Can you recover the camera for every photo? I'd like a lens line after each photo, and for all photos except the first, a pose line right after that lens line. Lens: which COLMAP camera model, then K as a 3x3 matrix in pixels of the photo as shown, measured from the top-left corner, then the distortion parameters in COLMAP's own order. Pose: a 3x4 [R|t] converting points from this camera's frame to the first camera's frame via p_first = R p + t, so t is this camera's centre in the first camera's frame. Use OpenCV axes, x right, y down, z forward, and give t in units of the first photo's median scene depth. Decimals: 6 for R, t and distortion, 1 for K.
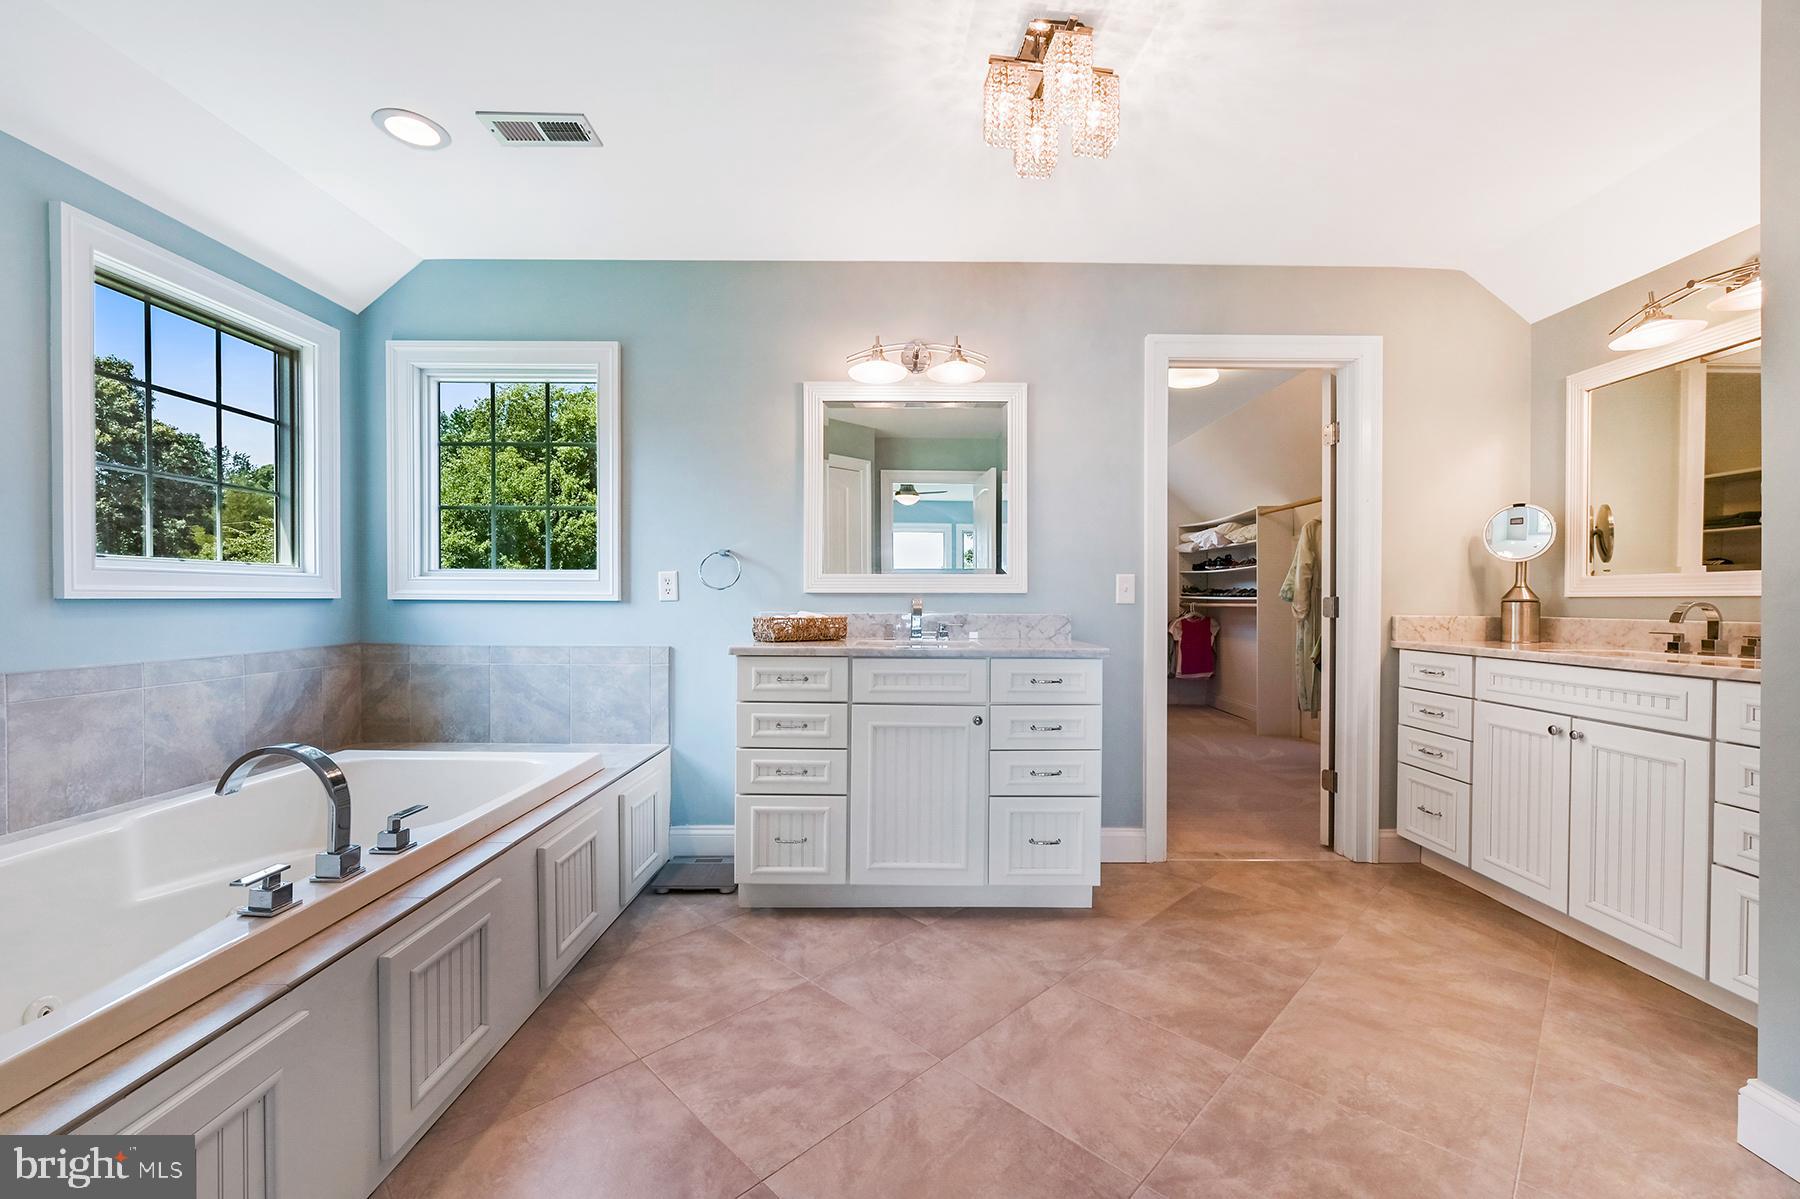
lens RADIAL K [[721.7, 0, 898.0], [0, 721.7, 601.4], [0, 0, 1]] dist [-0.004204, -0.000436]
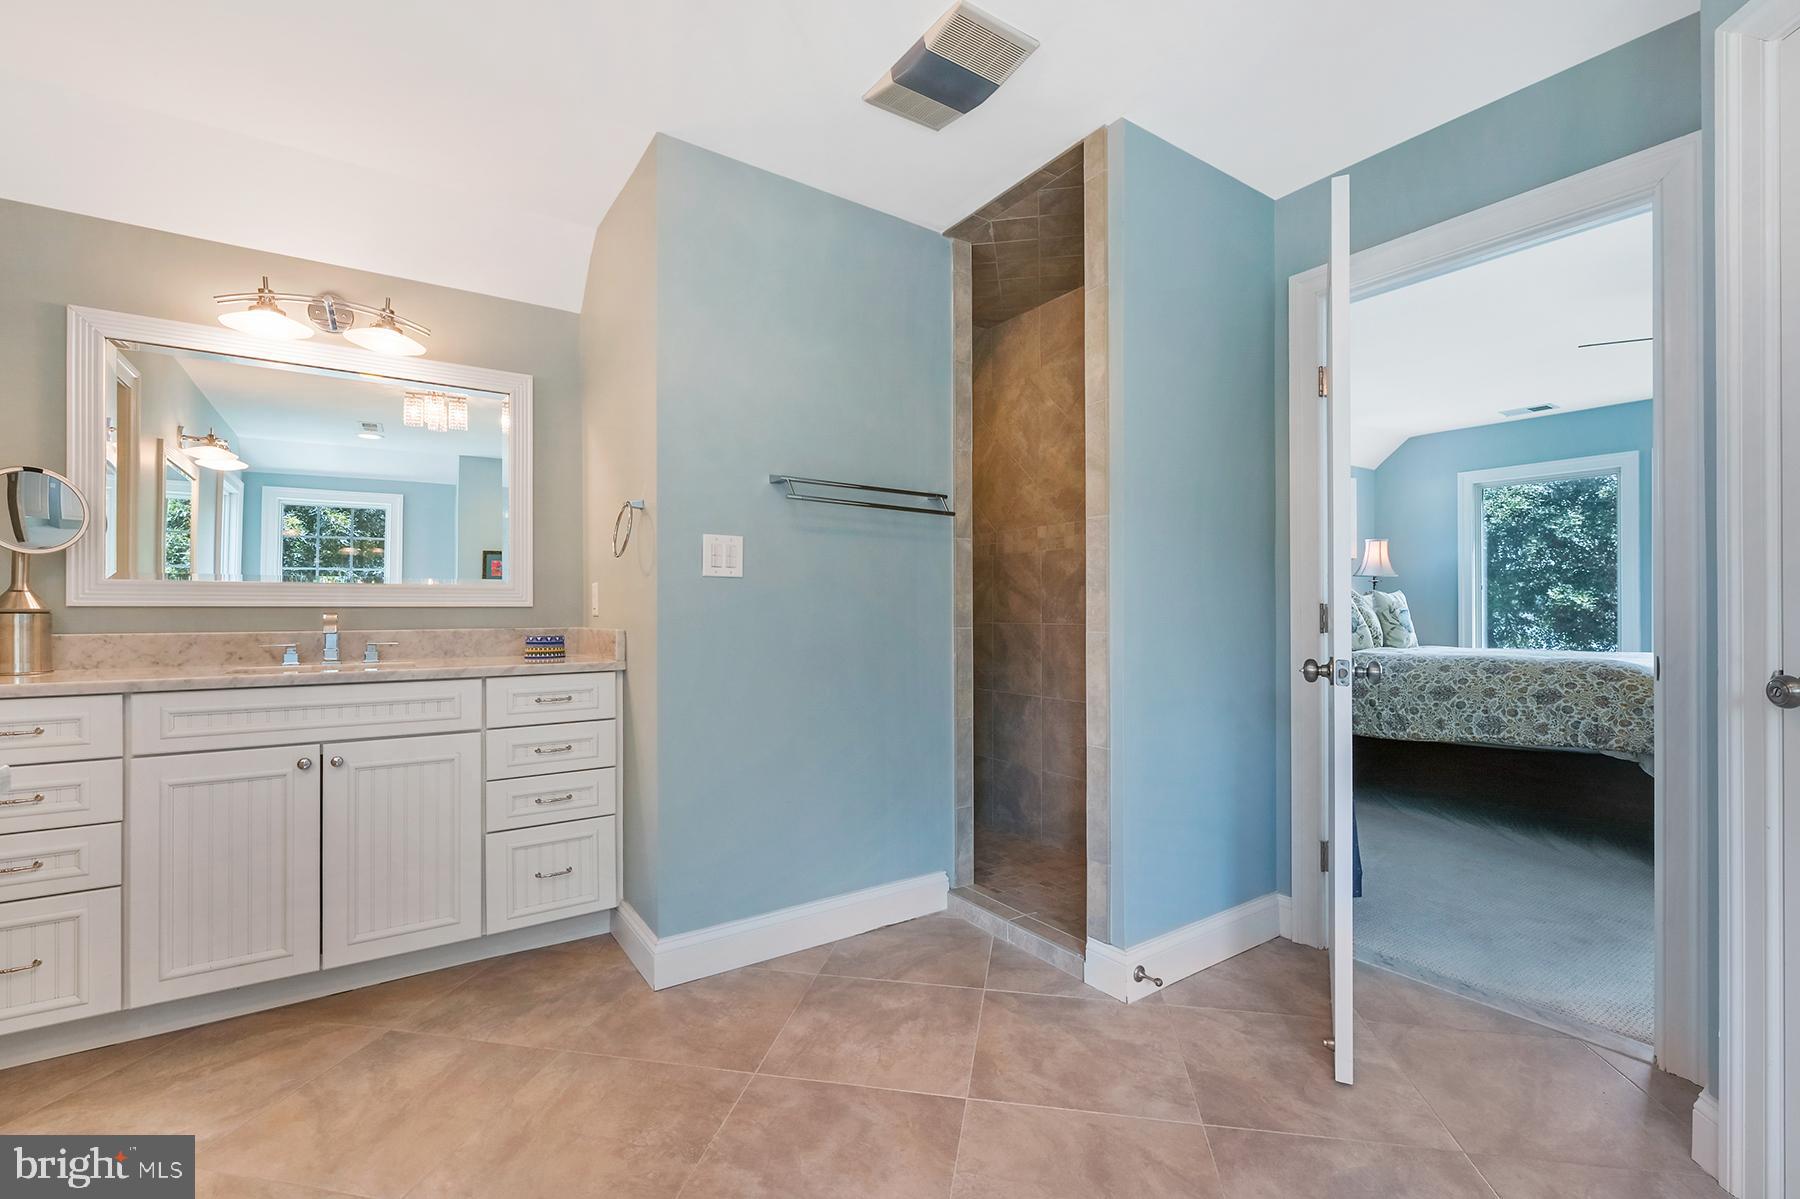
lens RADIAL K [[772.3, 0, 896.8], [0, 772.3, 603.9], [0, 0, 1]] dist [-0.001430, -0.000195]
pose [[-0.565475, 0.002845, 0.824760, -0.209620], [-0.003477, 0.999977, -0.005834, -0.007017], [-0.824758, -0.006167, -0.565452, 0.816227]]
